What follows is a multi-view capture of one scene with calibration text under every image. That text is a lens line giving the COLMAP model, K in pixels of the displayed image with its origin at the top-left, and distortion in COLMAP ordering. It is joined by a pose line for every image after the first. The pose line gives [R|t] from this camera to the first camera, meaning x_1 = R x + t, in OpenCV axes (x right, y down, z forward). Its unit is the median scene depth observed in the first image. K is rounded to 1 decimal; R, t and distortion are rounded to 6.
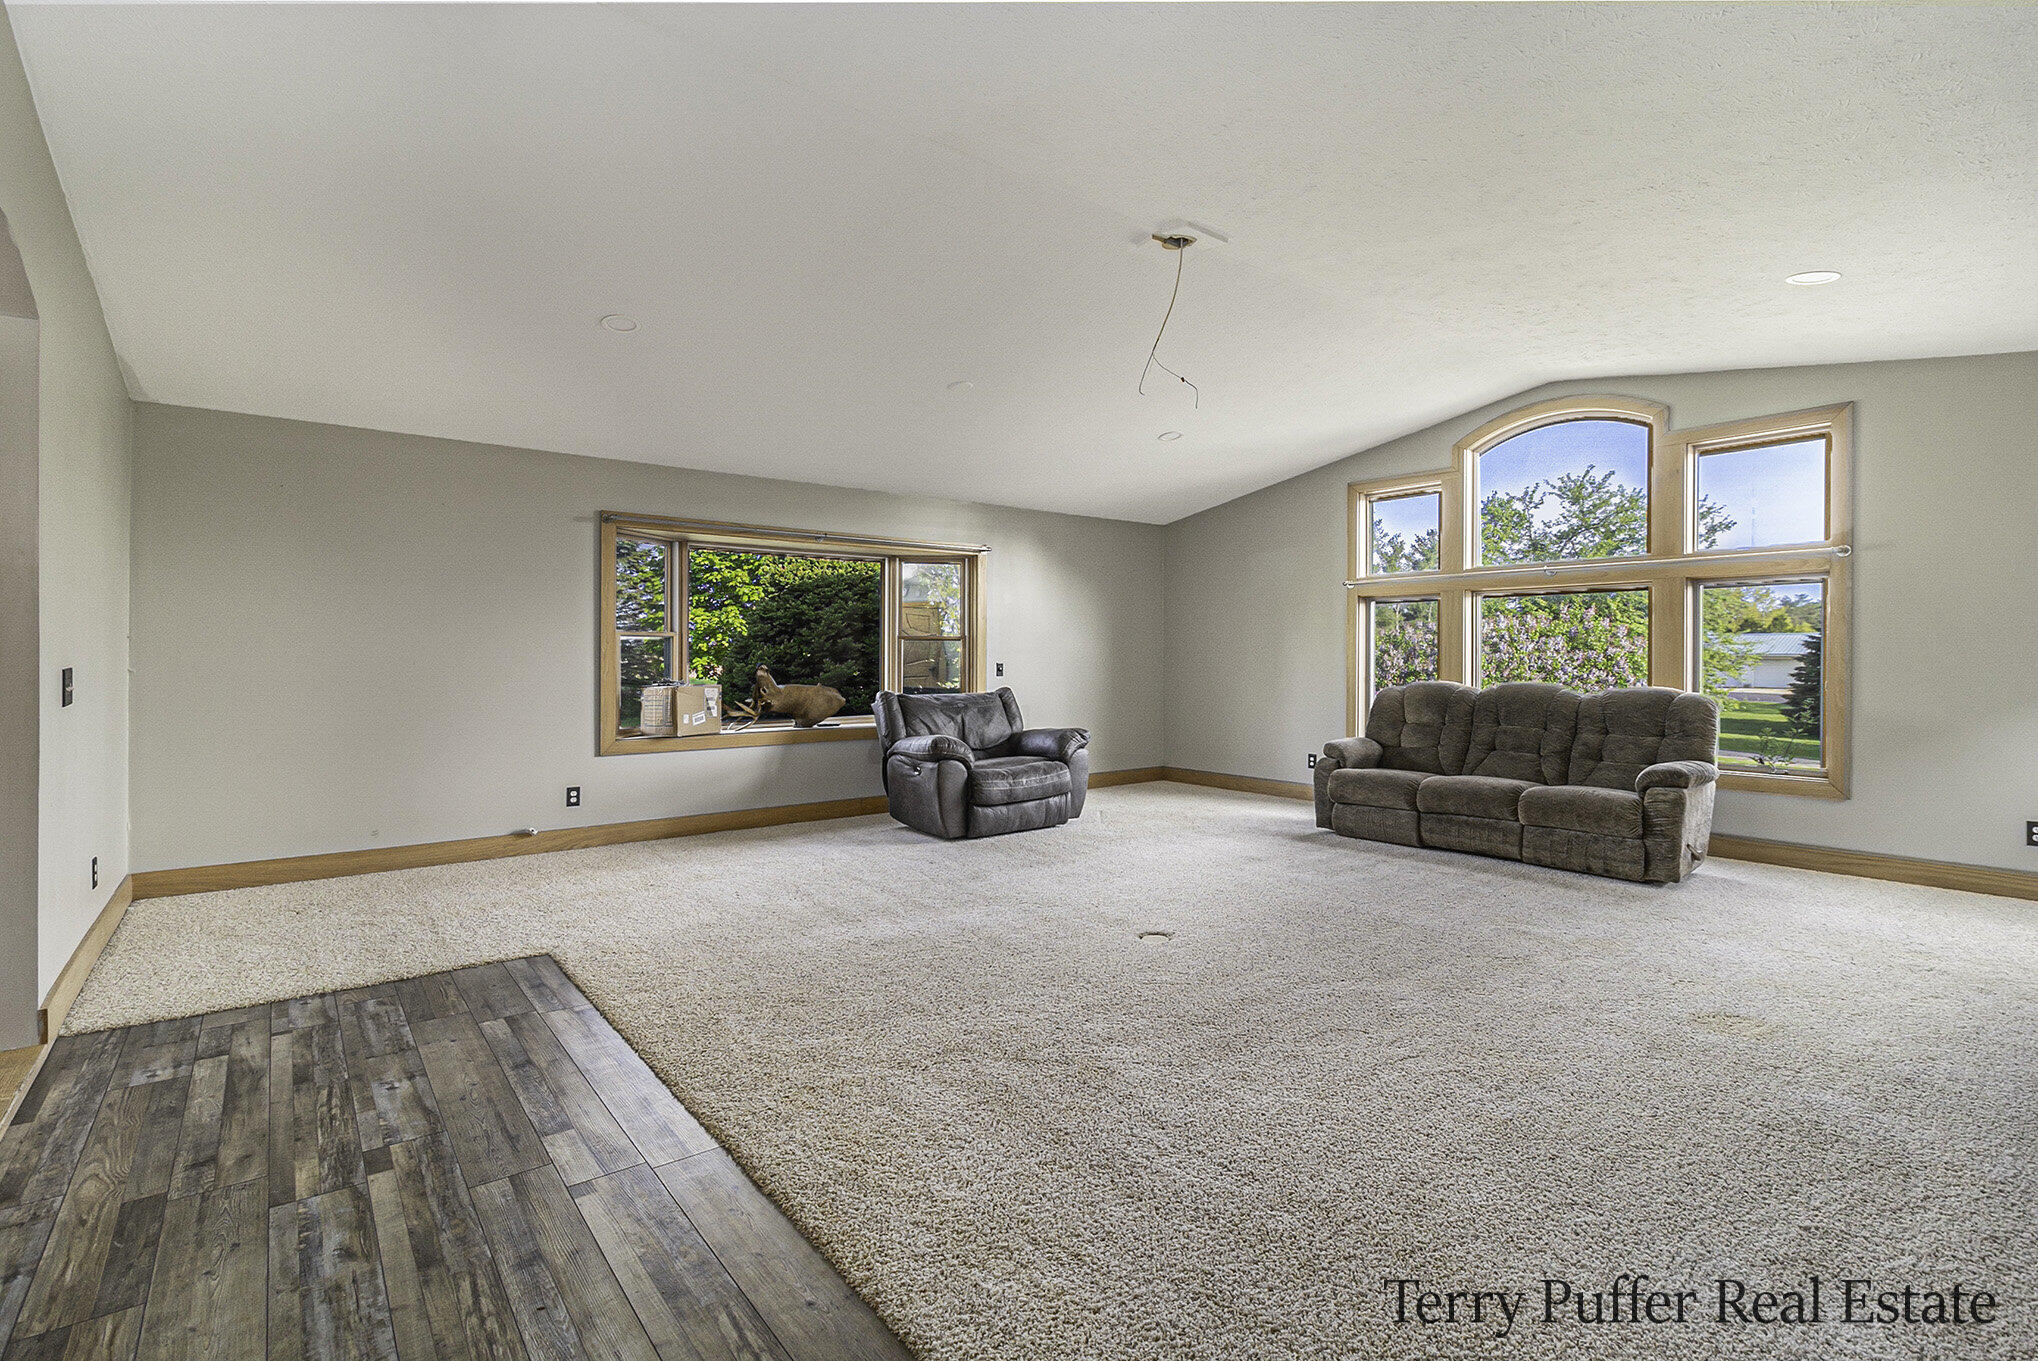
lens RADIAL K [[937.0, 0, 1009.6], [0, 937.0, 653.4], [0, 0, 1]] dist [0.000022, 0.000816]
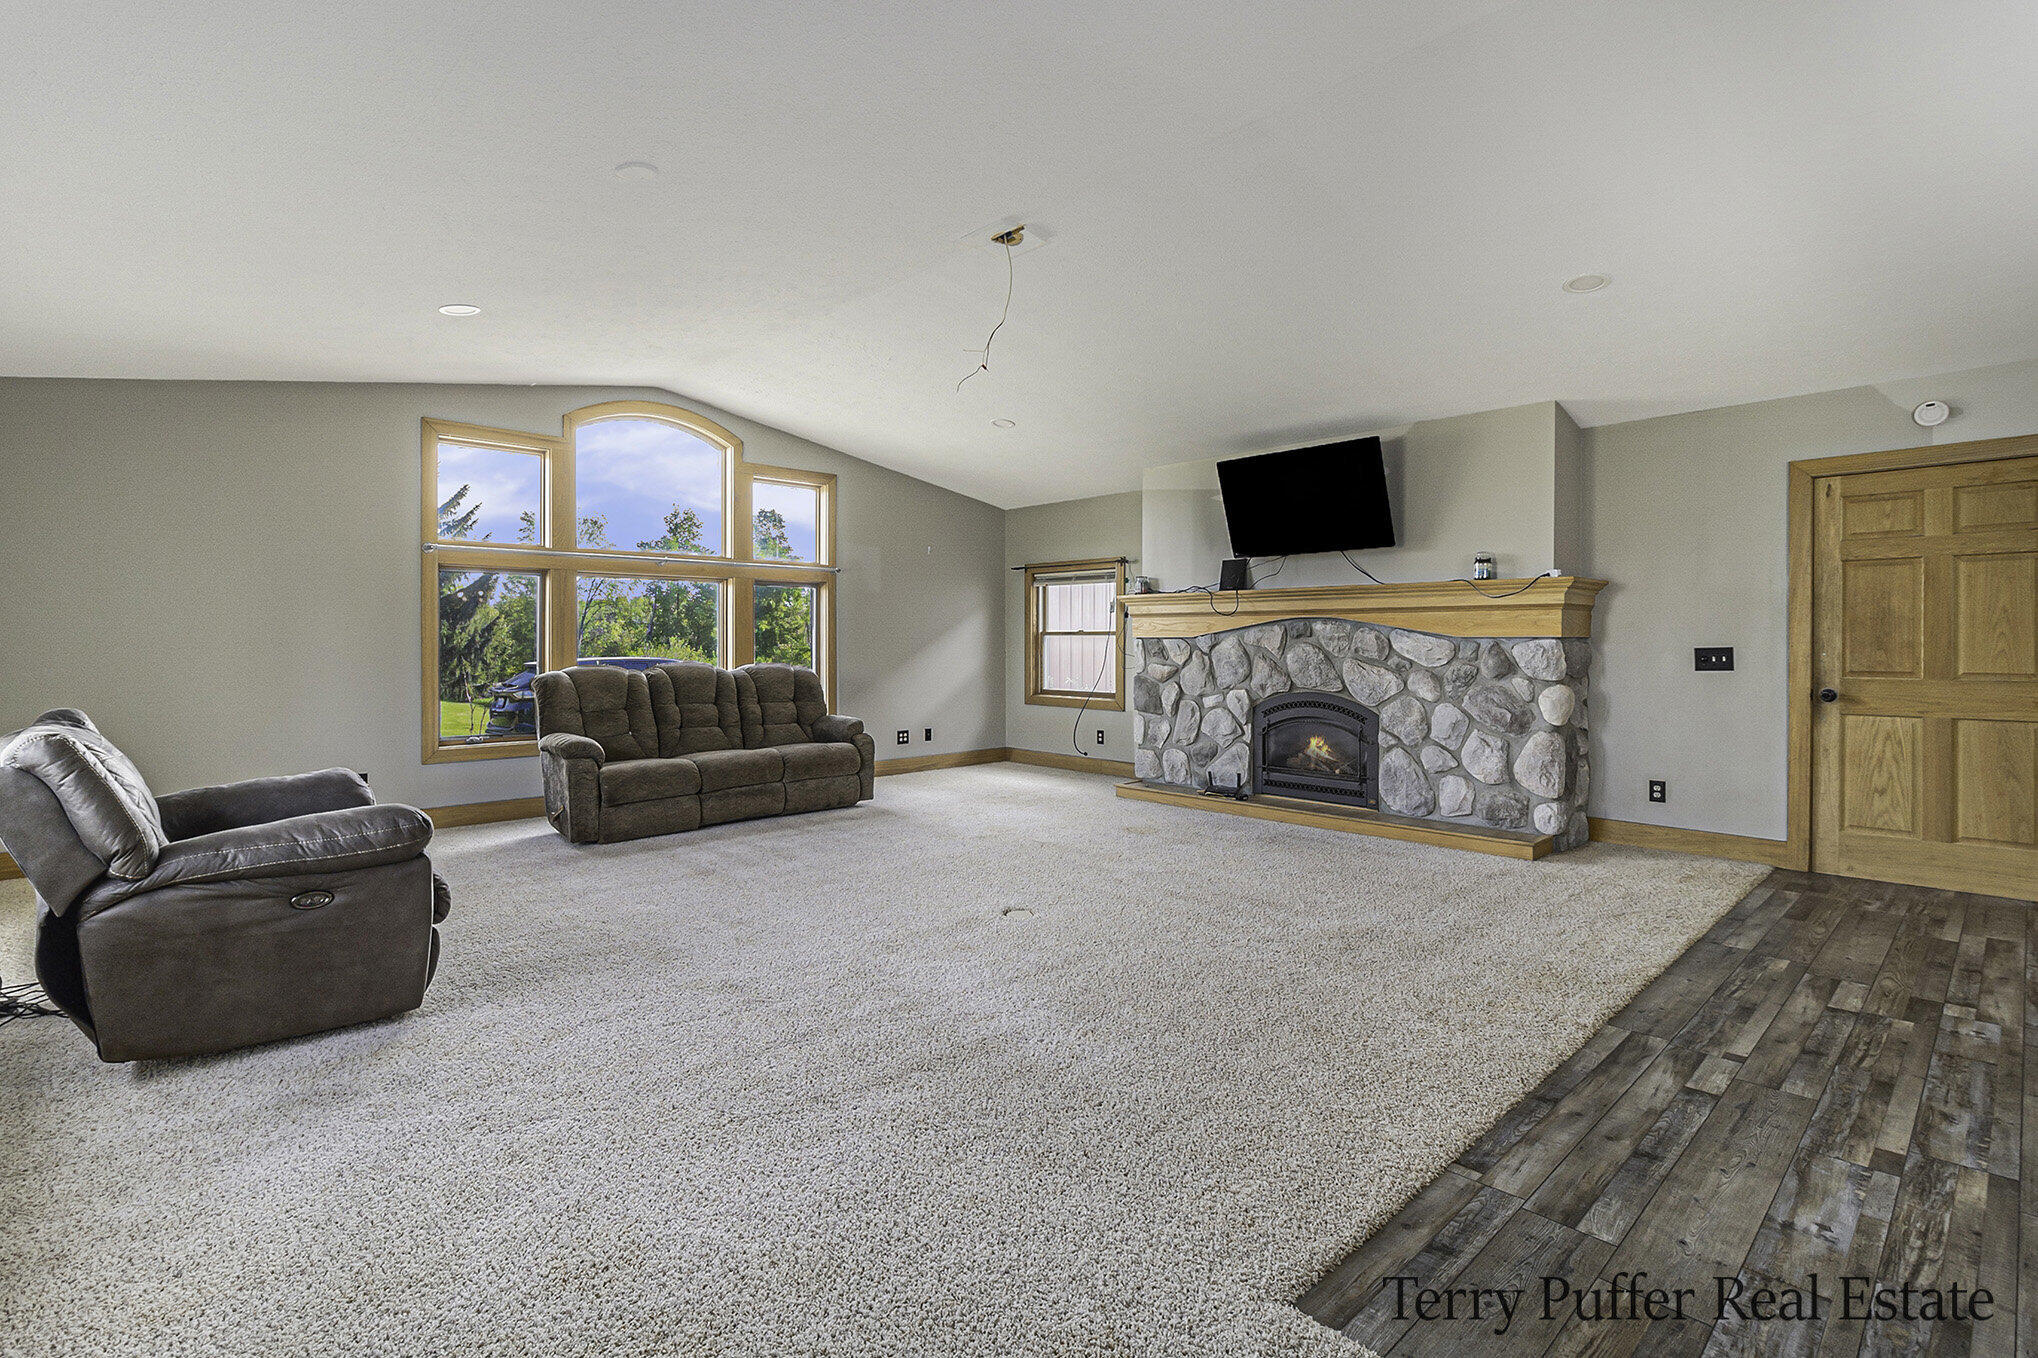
lens RADIAL K [[937.0, 0, 1009.6], [0, 937.0, 651.9], [0, 0, 1]] dist [0.000022, 0.000816]
pose [[-0.075971, -0.014794, 0.997000, -1.429246], [-0.000991, 0.999891, 0.014762, 0.004530], [-0.997110, 0.000133, -0.075977, 1.809462]]
